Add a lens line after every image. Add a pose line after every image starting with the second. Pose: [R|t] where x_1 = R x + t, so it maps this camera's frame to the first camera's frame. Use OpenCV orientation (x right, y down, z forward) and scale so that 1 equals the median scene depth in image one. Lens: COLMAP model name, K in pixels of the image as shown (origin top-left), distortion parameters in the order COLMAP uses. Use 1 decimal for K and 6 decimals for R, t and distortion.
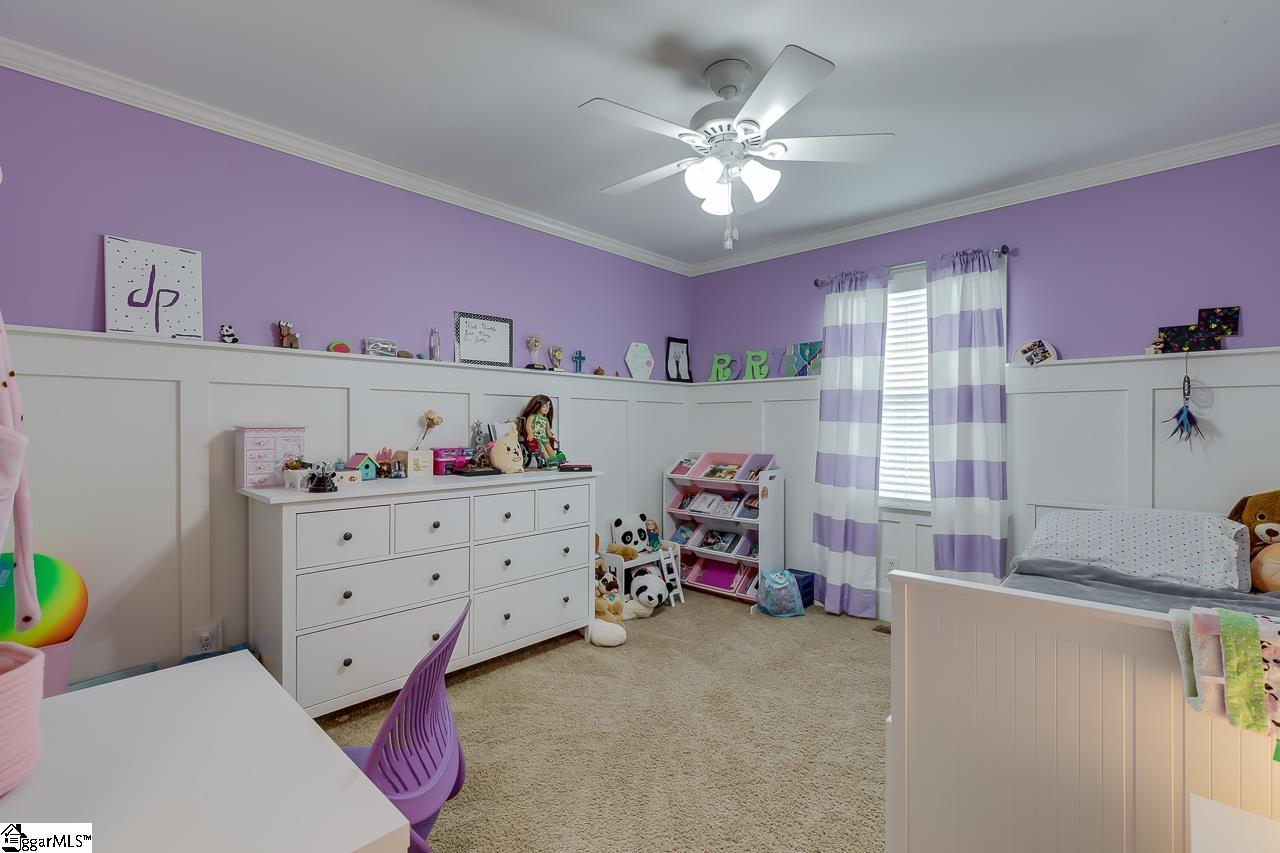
lens RADIAL K [[576.4, 0, 645.6], [0, 576.4, 424.6], [0, 0, 1]] dist [0.008318, -0.000448]
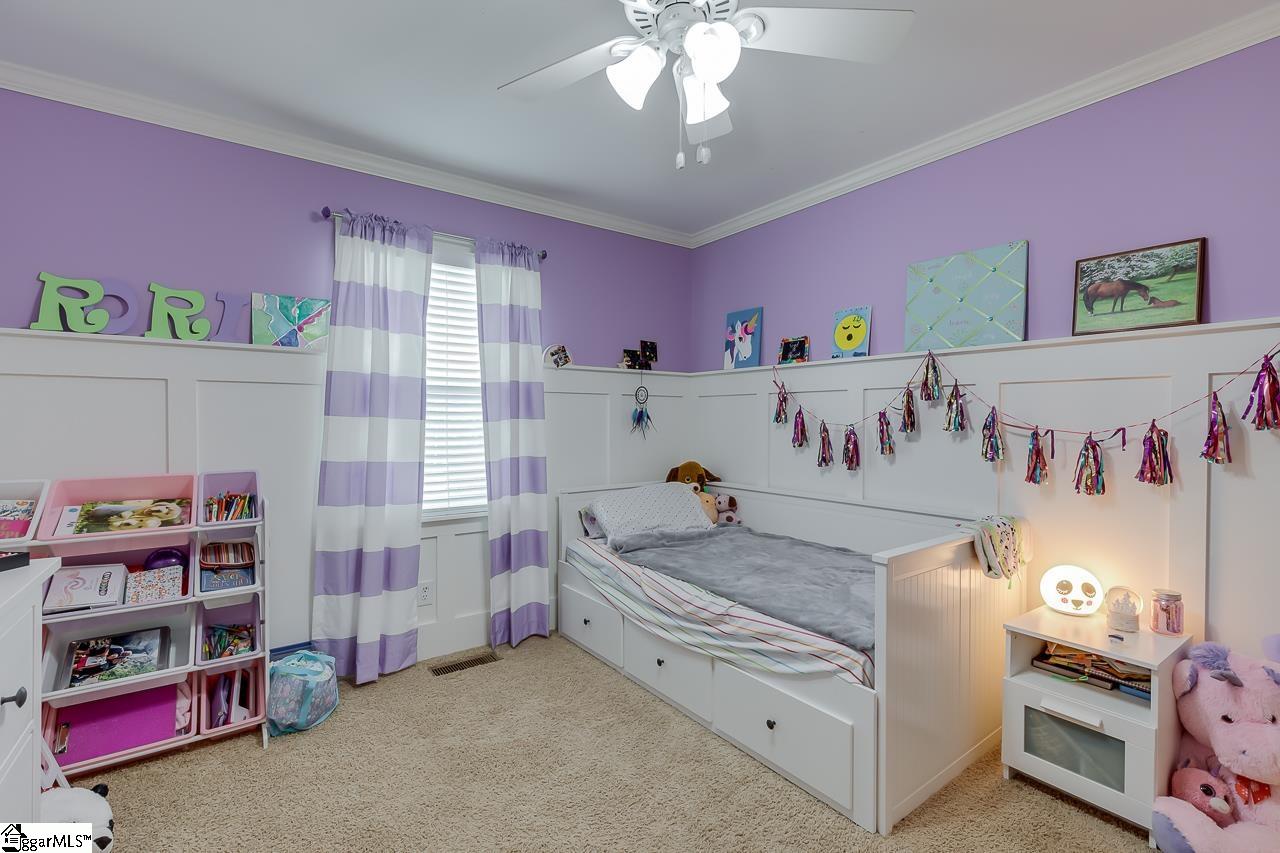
lens RADIAL K [[576.4, 0, 645.3], [0, 576.4, 424.2], [0, 0, 1]] dist [0.008318, -0.000448]
pose [[0.173776, -0.019307, 0.984596, -0.352502], [-0.009814, 0.999724, 0.021336, -0.017051], [-0.984736, -0.013371, 0.173539, 0.574731]]
